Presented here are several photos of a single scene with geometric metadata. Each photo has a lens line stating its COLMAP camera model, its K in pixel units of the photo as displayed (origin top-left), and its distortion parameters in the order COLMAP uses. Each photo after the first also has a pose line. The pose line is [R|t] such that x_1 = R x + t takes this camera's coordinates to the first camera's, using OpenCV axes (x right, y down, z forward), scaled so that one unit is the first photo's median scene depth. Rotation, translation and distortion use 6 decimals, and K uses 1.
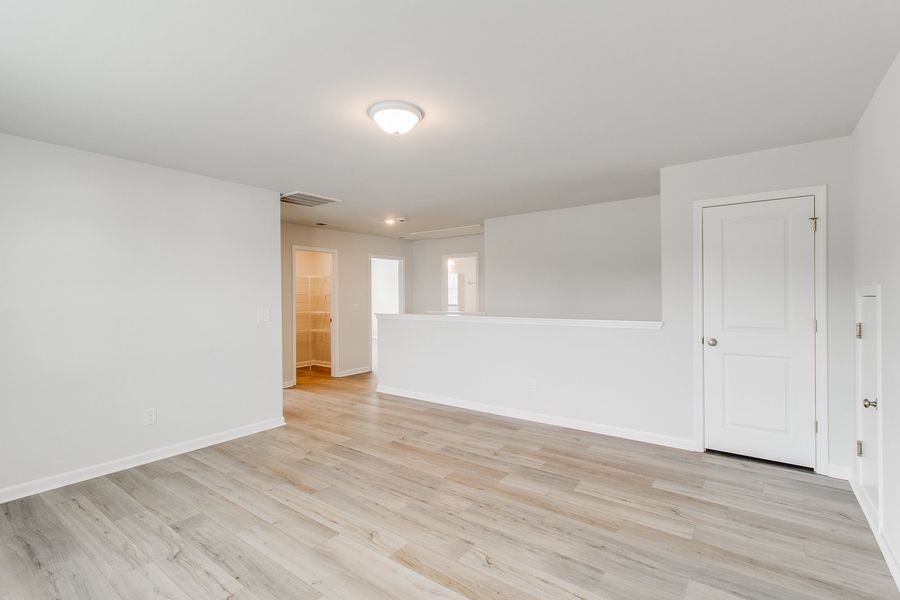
lens RADIAL K [[415.9, 0, 453.5], [0, 415.9, 296.2], [0, 0, 1]] dist [0.010083, 0.000028]
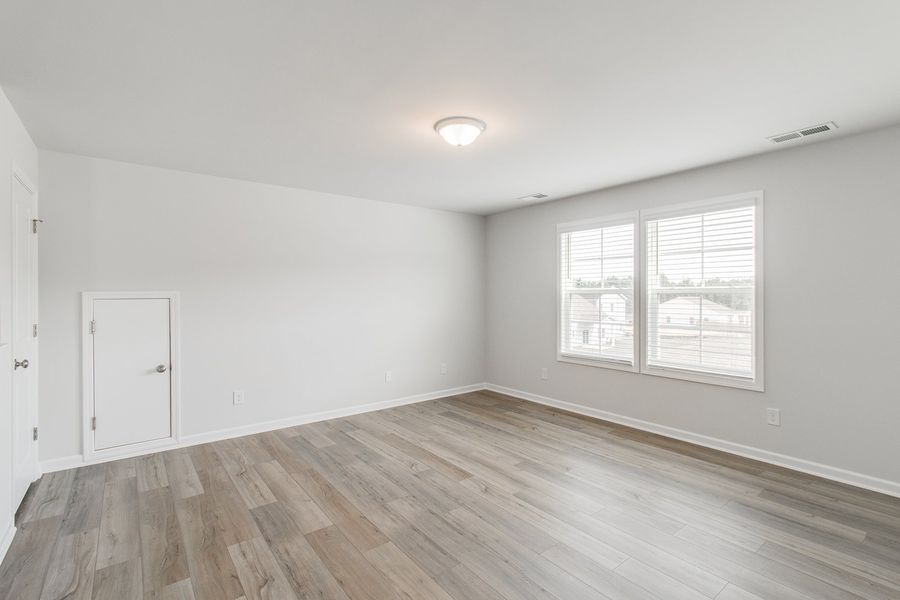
lens RADIAL K [[415.9, 0, 453.5], [0, 415.9, 296.2], [0, 0, 1]] dist [0.010083, 0.000028]
pose [[-0.962747, 0.008490, 0.270272, -0.366001], [0.010307, 0.999933, 0.005305, -0.003768], [-0.270209, 0.007893, -0.962769, 1.829857]]
